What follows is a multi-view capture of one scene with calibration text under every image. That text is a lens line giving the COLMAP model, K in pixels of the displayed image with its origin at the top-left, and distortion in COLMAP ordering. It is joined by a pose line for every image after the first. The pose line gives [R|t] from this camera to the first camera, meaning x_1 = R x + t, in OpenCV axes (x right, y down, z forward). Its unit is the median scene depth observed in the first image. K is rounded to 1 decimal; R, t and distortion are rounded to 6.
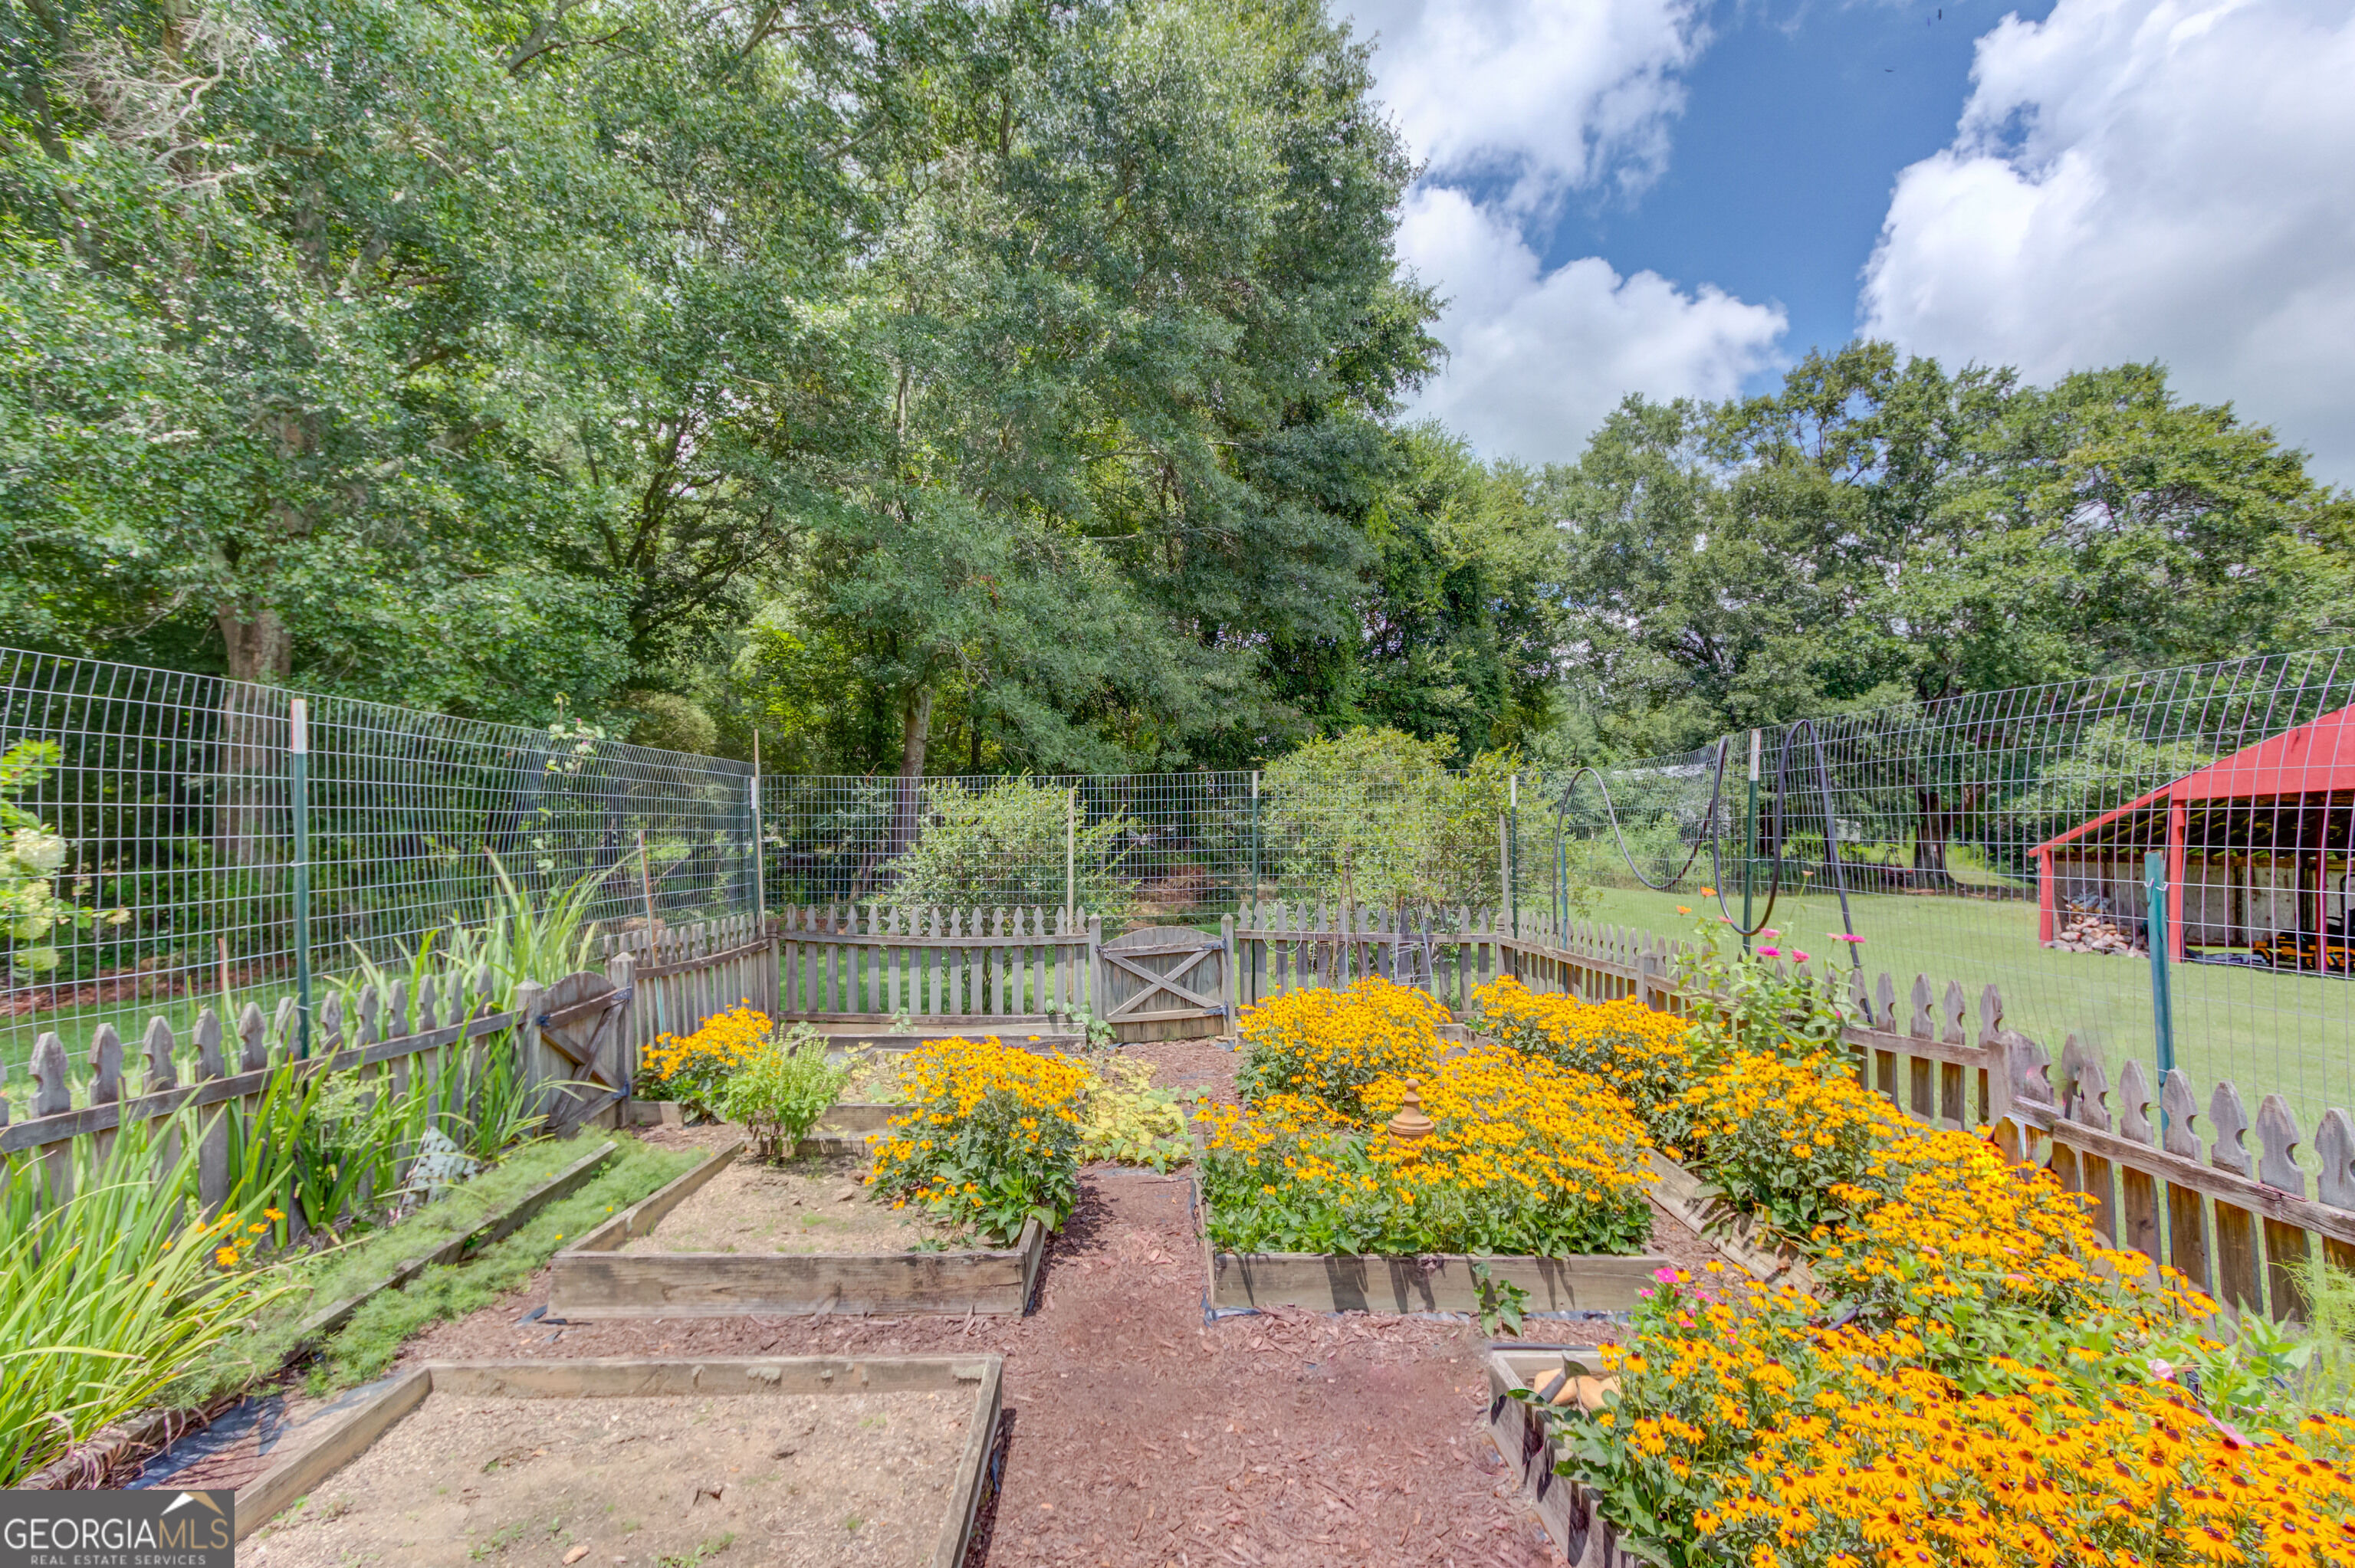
lens RADIAL K [[1063.2, 0, 1159.4], [0, 1063.2, 853.9], [0, 0, 1]] dist [0.003746, 0.008997]
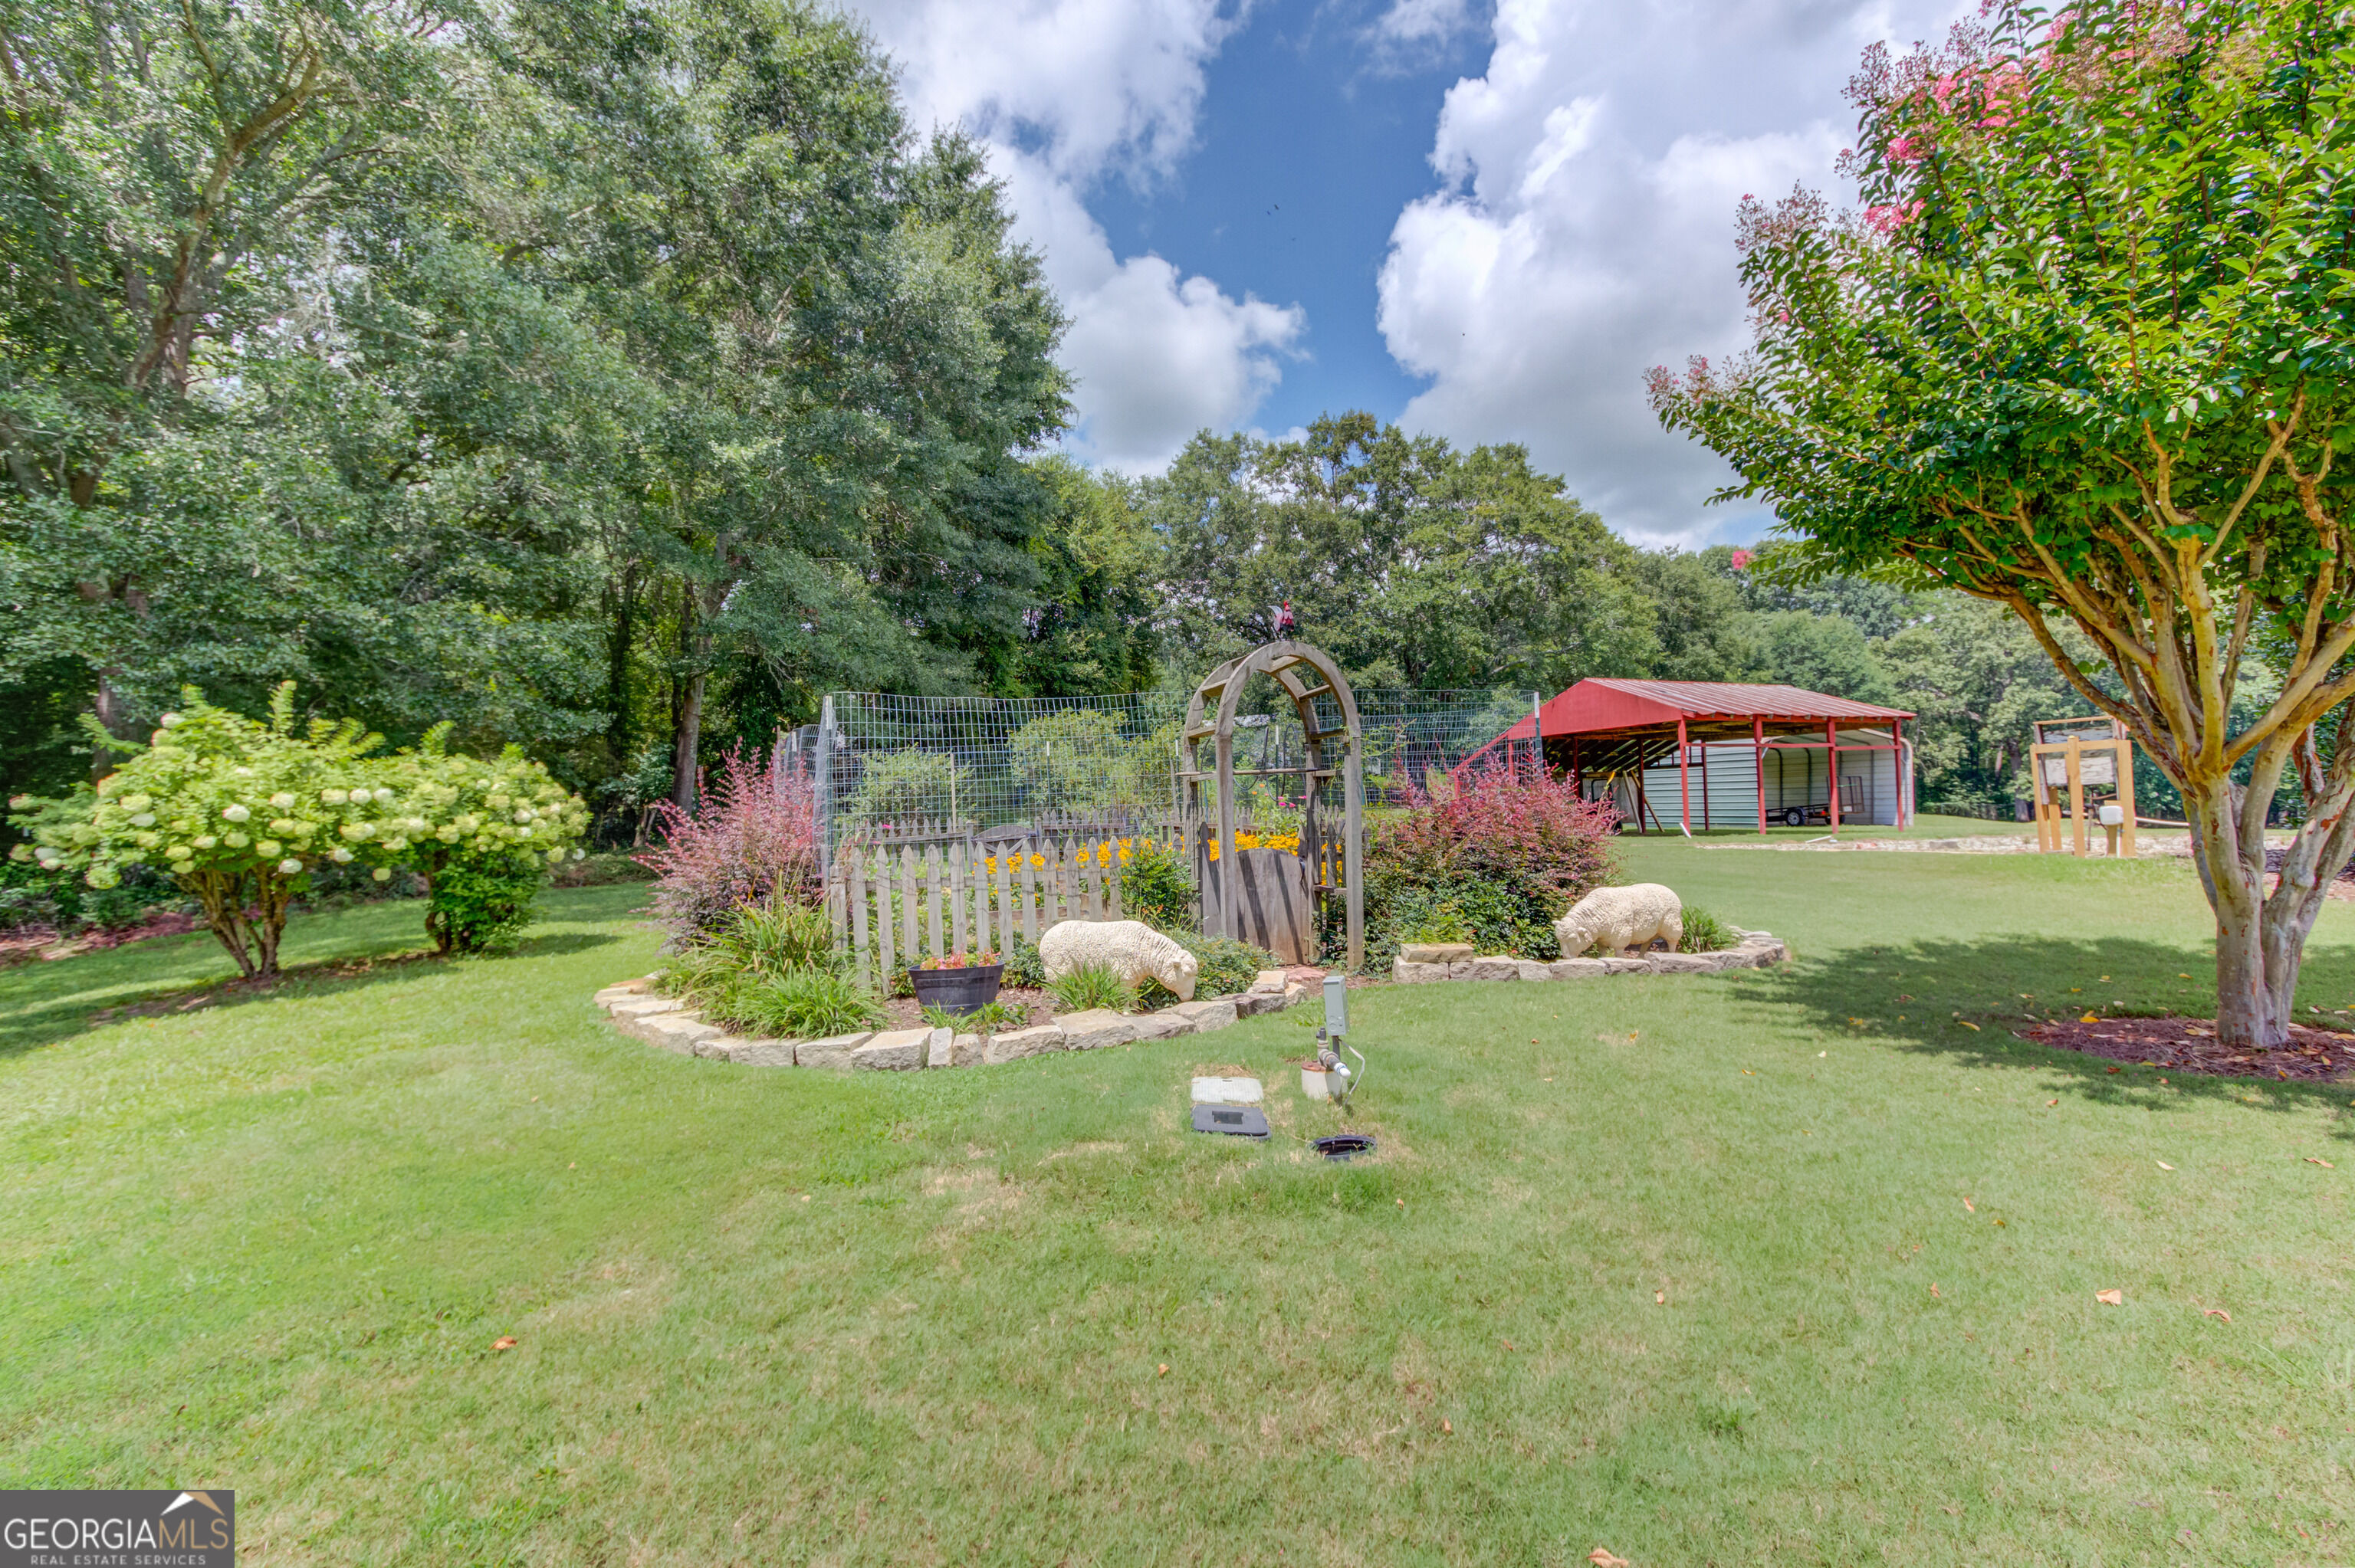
lens RADIAL K [[1063.2, 0, 1176.8], [0, 1063.2, 787.5], [0, 0, 1]] dist [0.003746, 0.008997]
pose [[0.927618, -0.042190, 0.371140, -0.095647], [0.047940, 0.998831, -0.006275, 0.005034], [-0.370441, 0.023613, 0.928556, -0.198151]]
